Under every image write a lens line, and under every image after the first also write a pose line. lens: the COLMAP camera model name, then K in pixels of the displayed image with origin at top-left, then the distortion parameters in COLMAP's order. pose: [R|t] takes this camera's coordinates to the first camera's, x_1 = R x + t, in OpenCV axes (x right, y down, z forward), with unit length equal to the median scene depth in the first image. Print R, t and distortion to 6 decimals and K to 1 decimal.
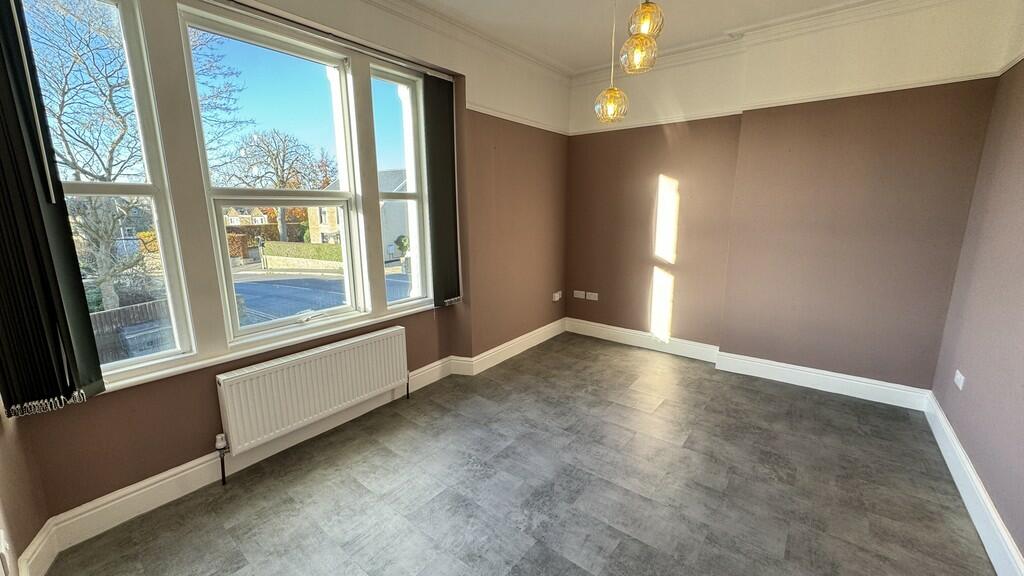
lens RADIAL K [[406.4, 0, 509.5], [0, 406.4, 288.4], [0, 0, 1]] dist [0.002574, 0.000077]
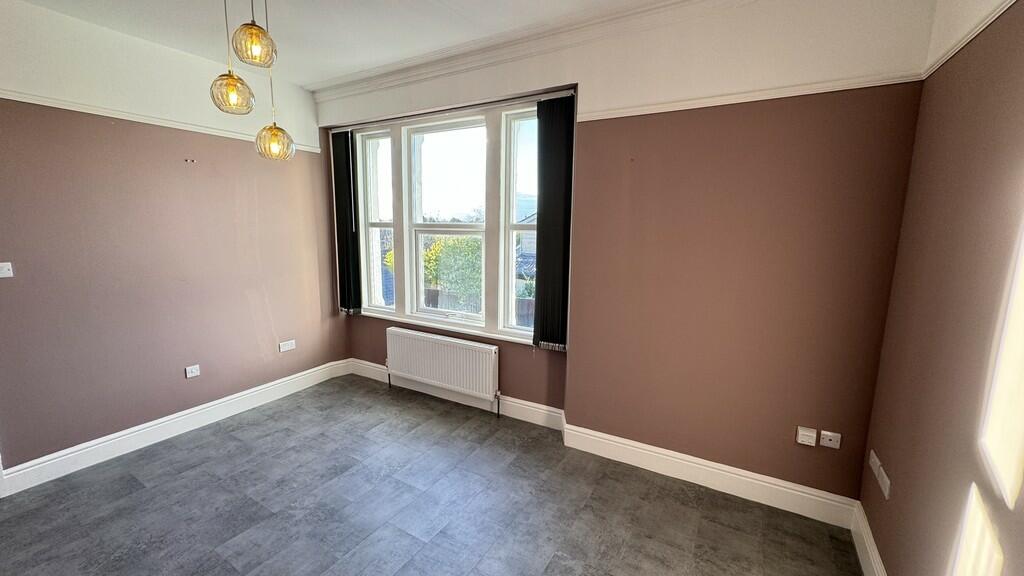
lens RADIAL K [[406.4, 0, 510.6], [0, 406.4, 288.2], [0, 0, 1]] dist [0.002574, 0.000077]
pose [[0.129748, 0.158527, -0.978793, 0.767124], [-0.207519, 0.969617, 0.129532, -0.206584], [0.969588, 0.186311, 0.158703, 0.843179]]
